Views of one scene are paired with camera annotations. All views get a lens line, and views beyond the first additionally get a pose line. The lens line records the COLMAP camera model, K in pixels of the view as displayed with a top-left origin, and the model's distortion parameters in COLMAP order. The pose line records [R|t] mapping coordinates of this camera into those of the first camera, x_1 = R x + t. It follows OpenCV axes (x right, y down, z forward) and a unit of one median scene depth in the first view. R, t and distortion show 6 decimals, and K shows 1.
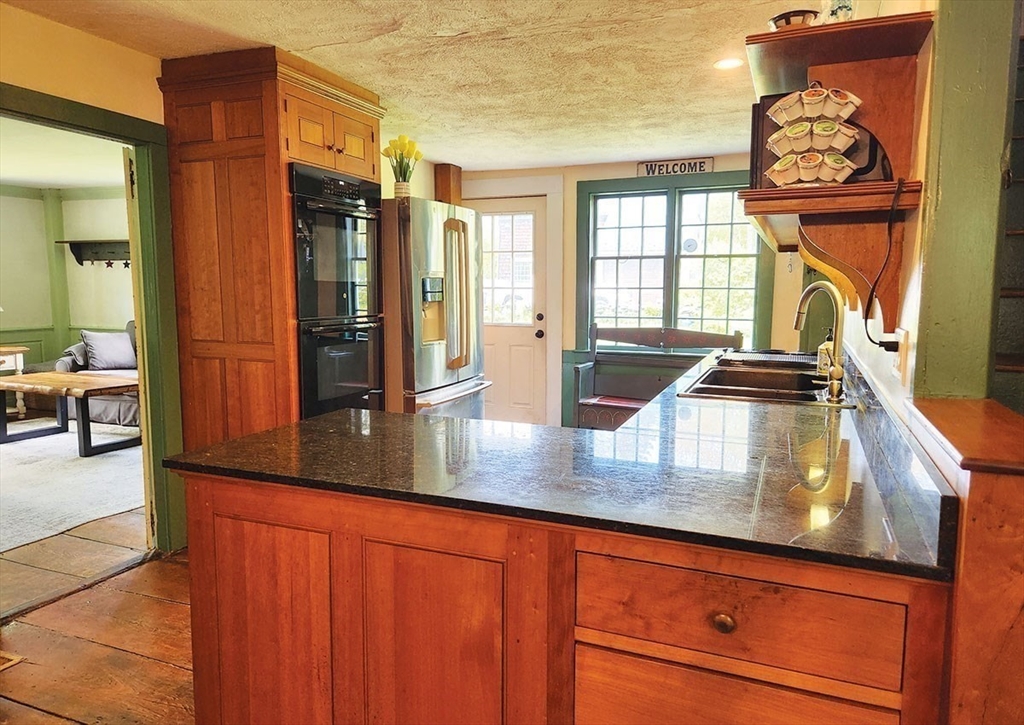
lens RADIAL K [[686.1, 0, 512.7], [0, 686.1, 361.8], [0, 0, 1]] dist [0.034999, -0.006770]
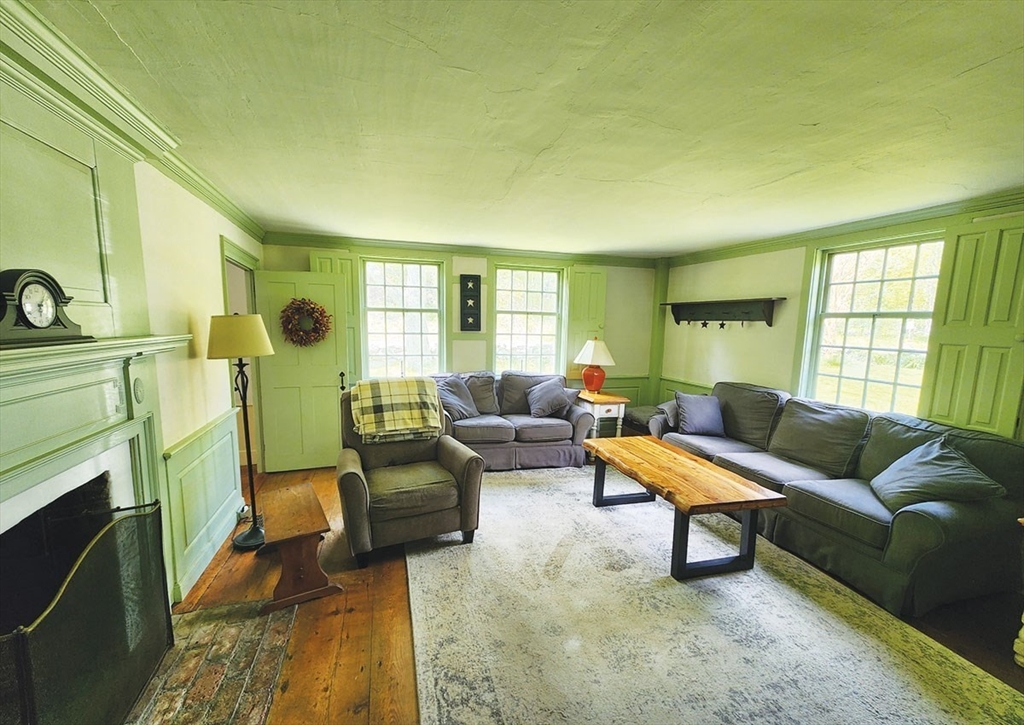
lens RADIAL K [[421.1, 0, 494.9], [0, 421.1, 375.7], [0, 0, 1]] dist [0.003802, -0.000131]
pose [[0.614872, 0.112433, -0.780571, -0.272522], [-0.105558, 0.992612, 0.059825, -0.068813], [0.781530, 0.045611, 0.622198, 0.365013]]
